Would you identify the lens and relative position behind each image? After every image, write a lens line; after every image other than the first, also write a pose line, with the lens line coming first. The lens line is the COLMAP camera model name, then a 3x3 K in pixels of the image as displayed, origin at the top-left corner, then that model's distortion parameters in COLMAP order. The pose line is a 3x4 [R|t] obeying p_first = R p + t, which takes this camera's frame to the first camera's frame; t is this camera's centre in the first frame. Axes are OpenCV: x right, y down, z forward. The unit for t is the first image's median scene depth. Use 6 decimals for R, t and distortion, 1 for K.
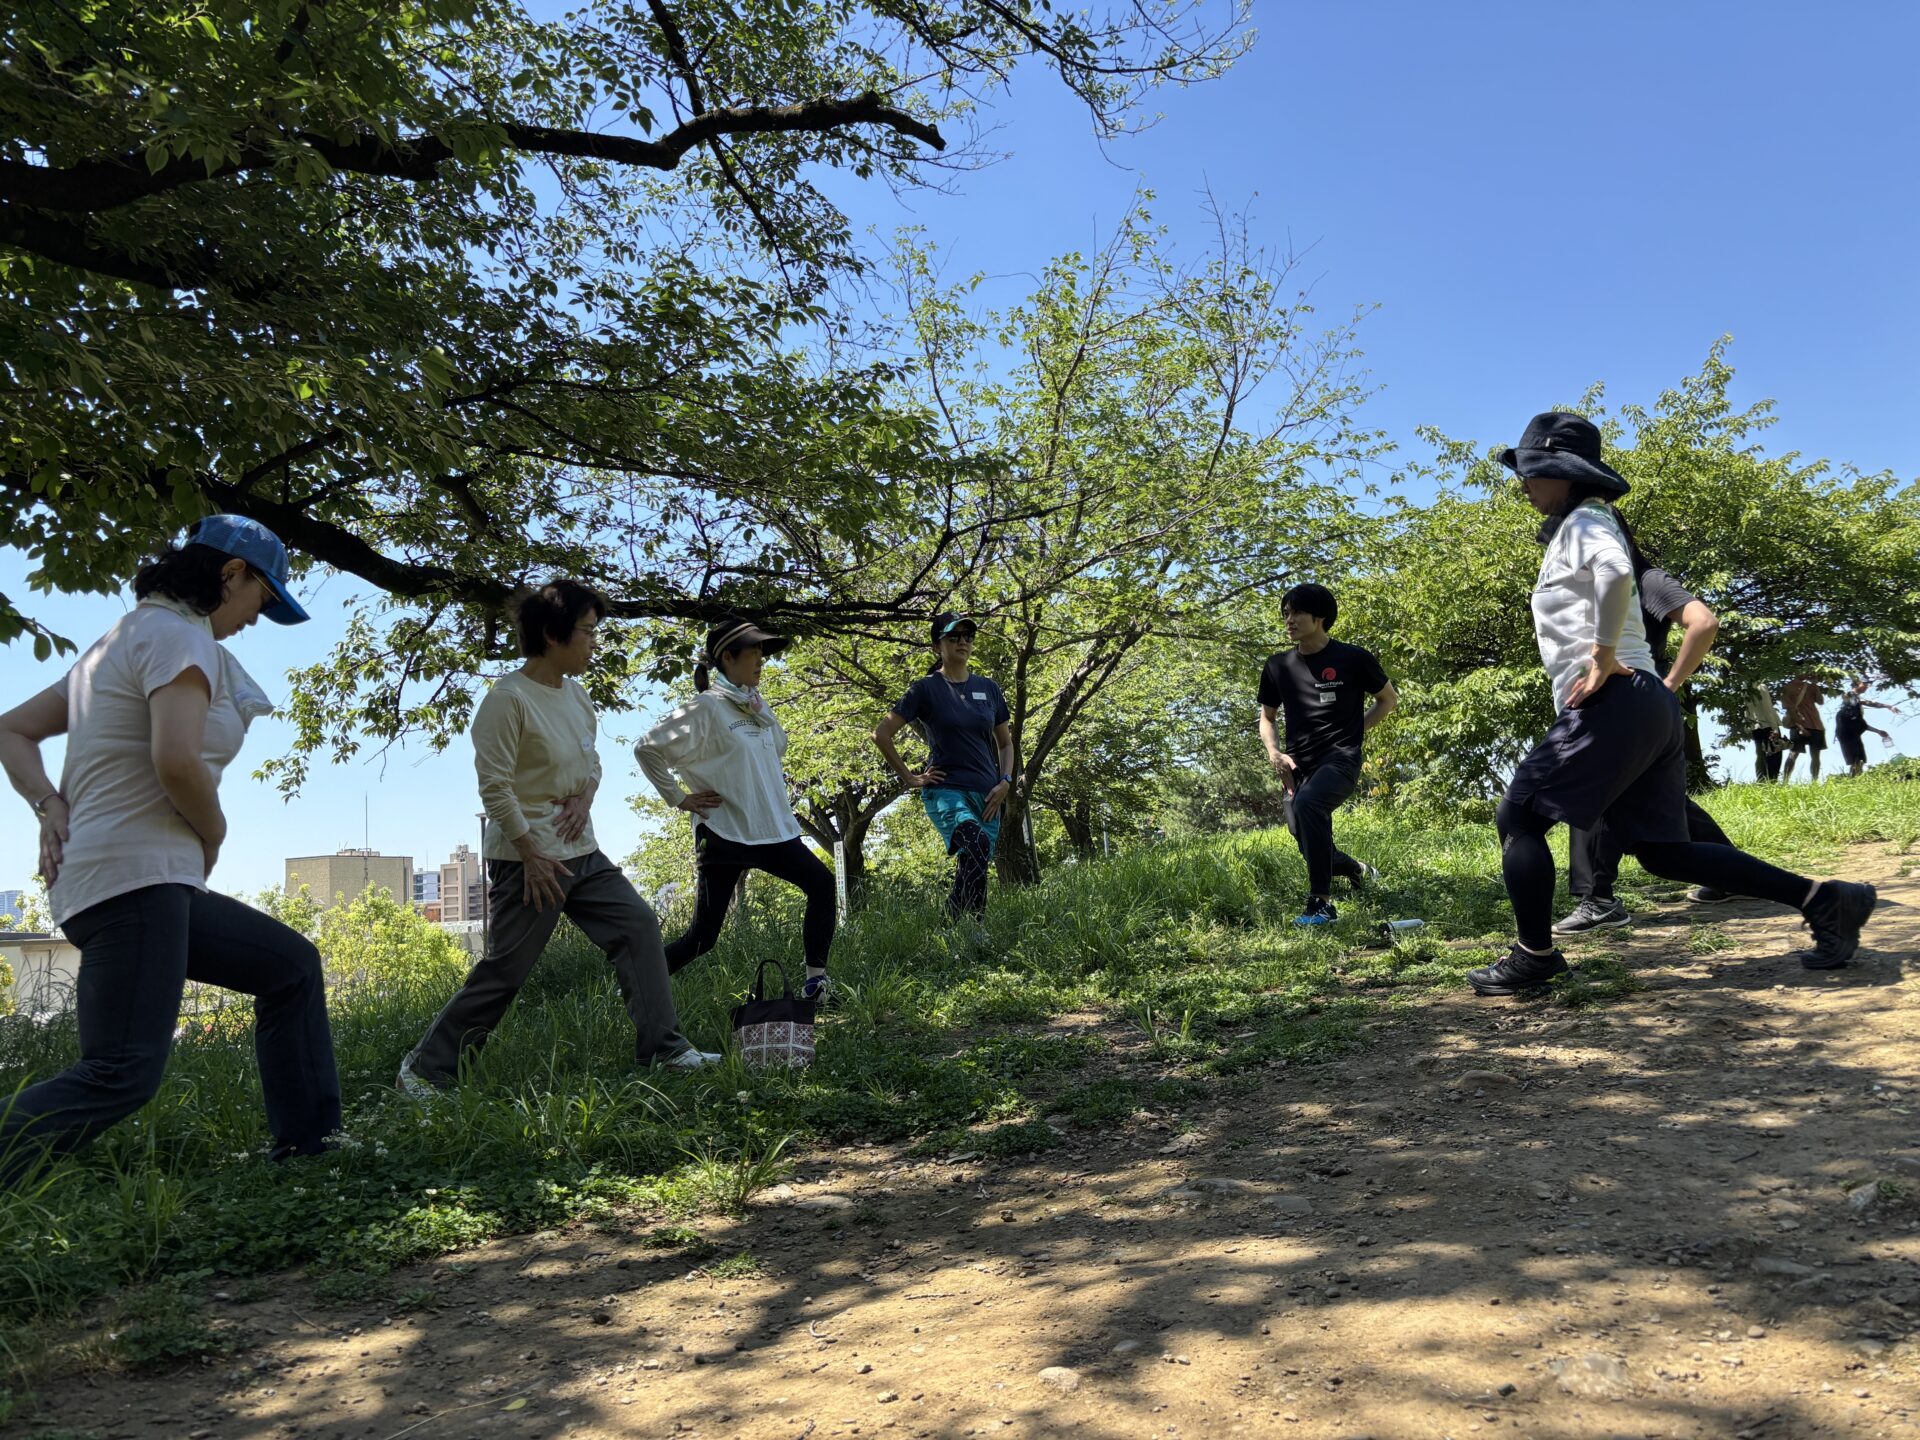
lens RADIAL K [[1454.7, 0, 971.8], [0, 1454.7, 718.6], [0, 0, 1]] dist [0.047117, -0.036651]
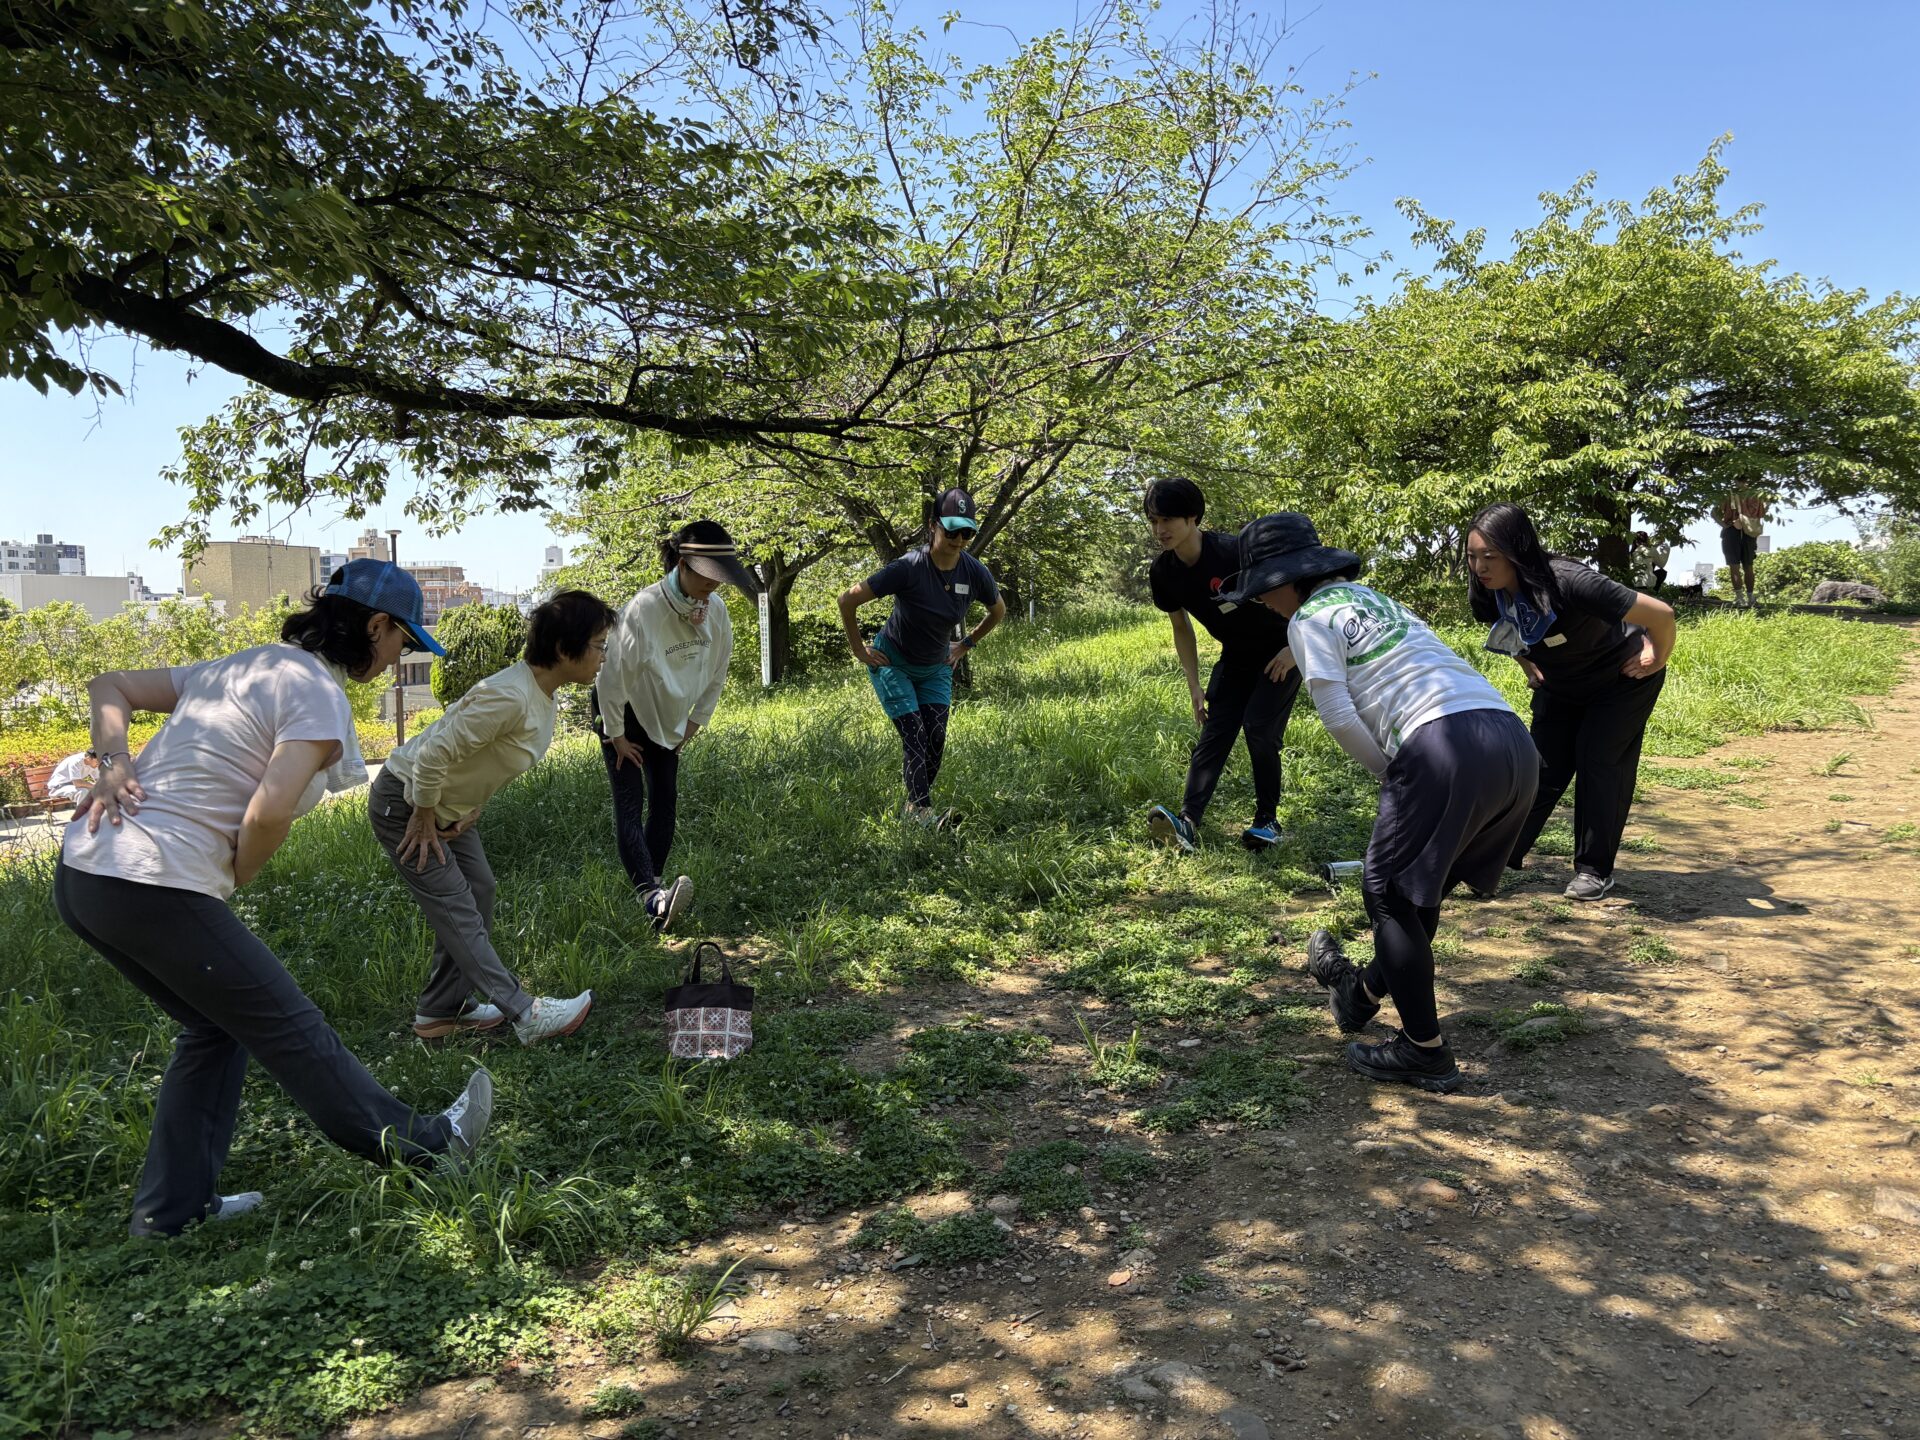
lens RADIAL K [[1454.7, 0, 968.0], [0, 1454.7, 724.8], [0, 0, 1]] dist [0.047117, -0.036651]
pose [[0.997168, 0.050332, 0.055887, -0.009535], [-0.060378, 0.978782, 0.195808, -0.059855], [-0.044845, -0.198628, 0.979048, 0.025134]]
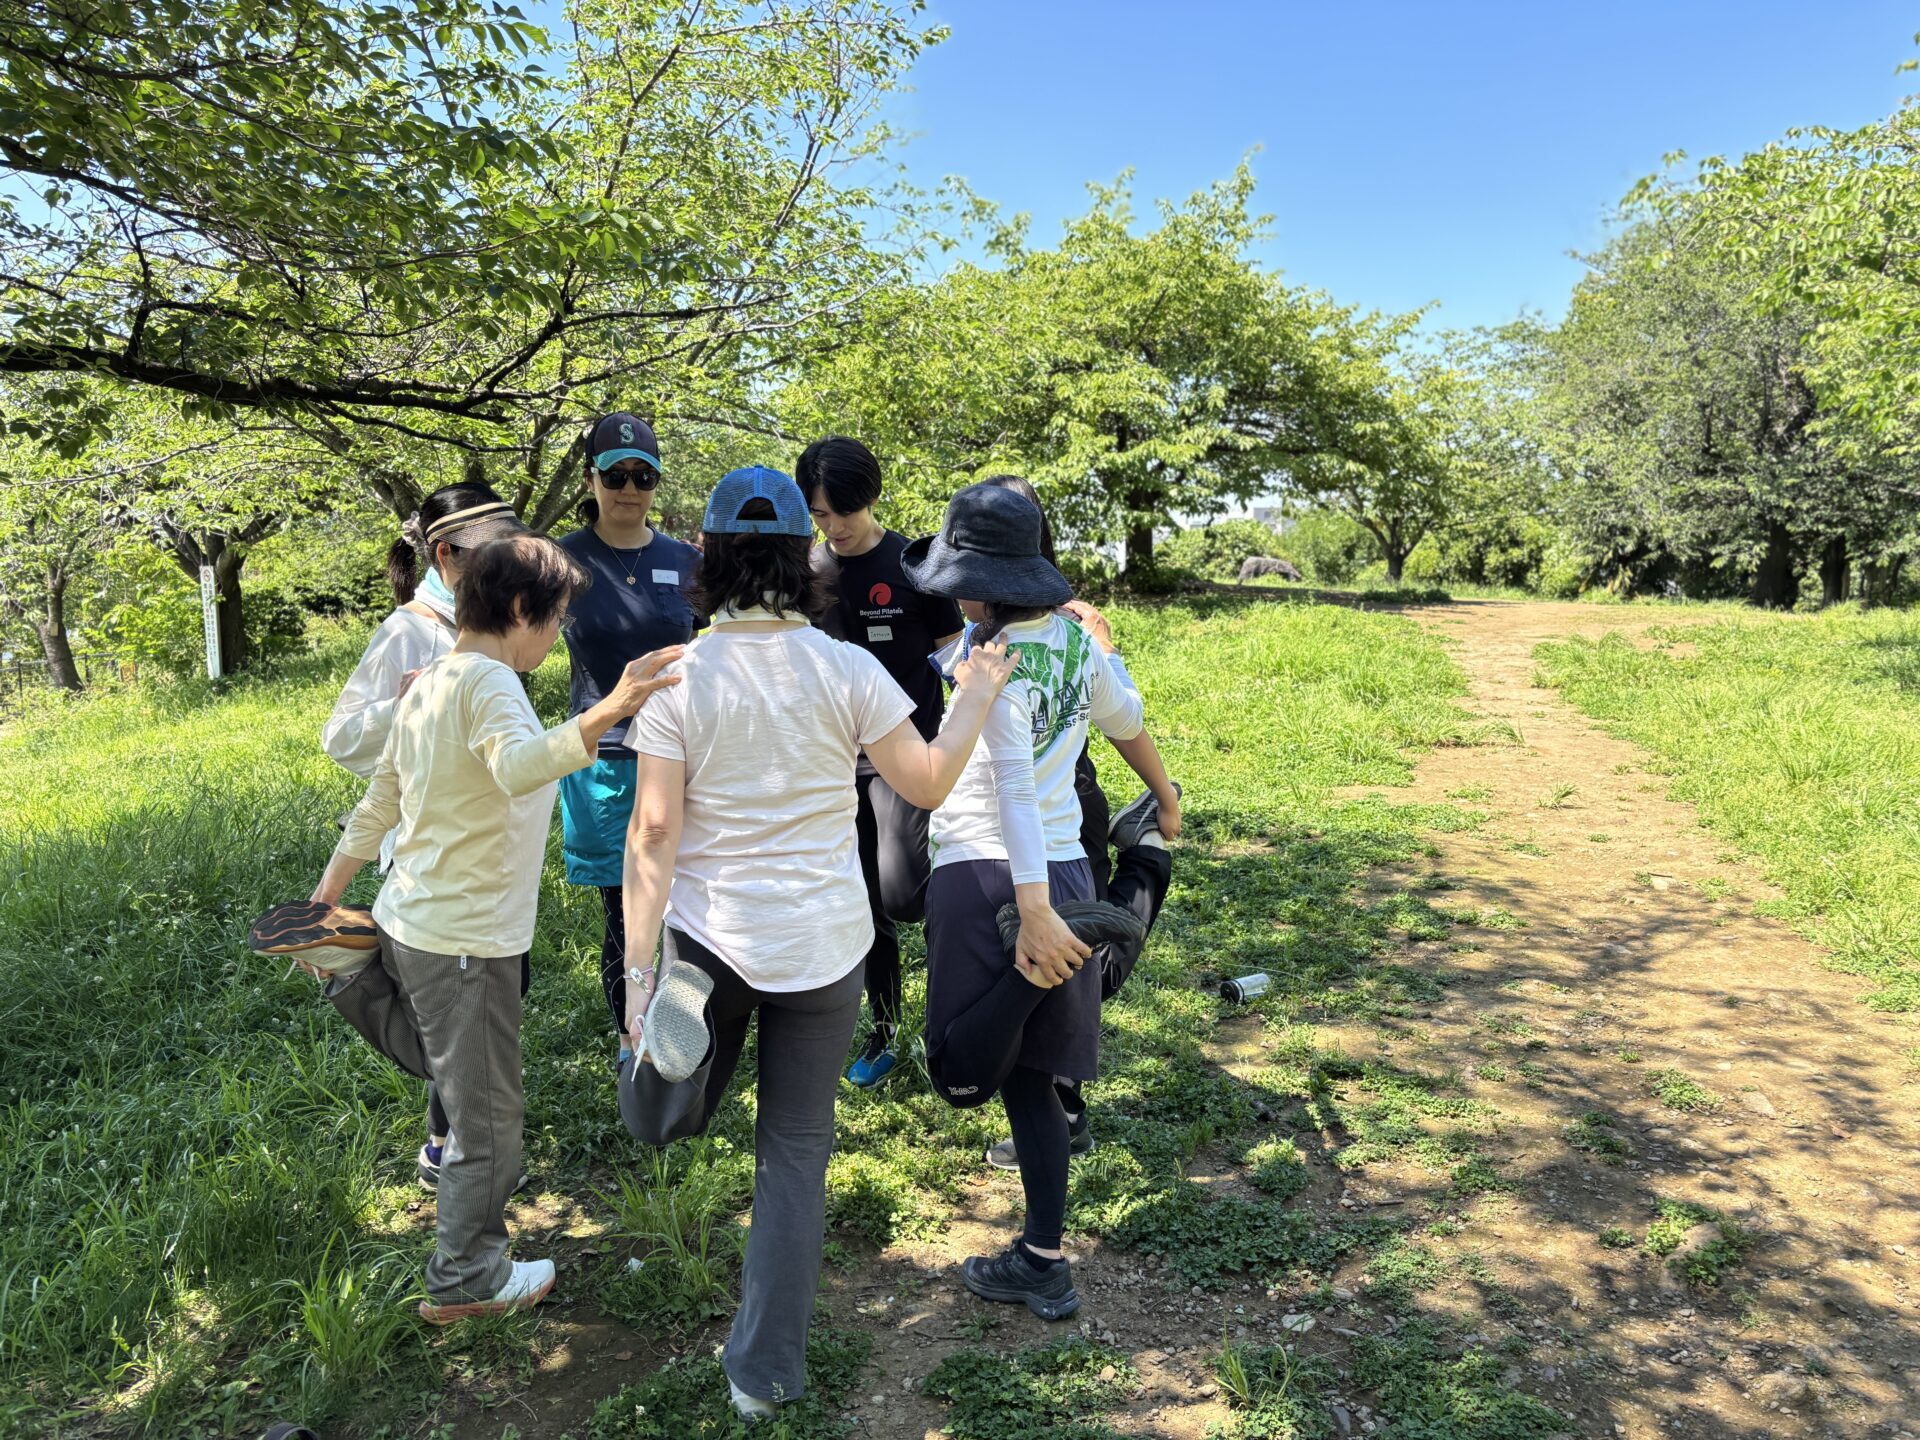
lens RADIAL K [[1454.7, 0, 963.5], [0, 1454.7, 729.2], [0, 0, 1]] dist [0.047117, -0.036651]
pose [[0.910980, 0.015176, 0.412171, -0.091107], [-0.104956, 0.974955, 0.196077, -0.066593], [-0.398873, -0.221882, 0.889758, 0.159805]]
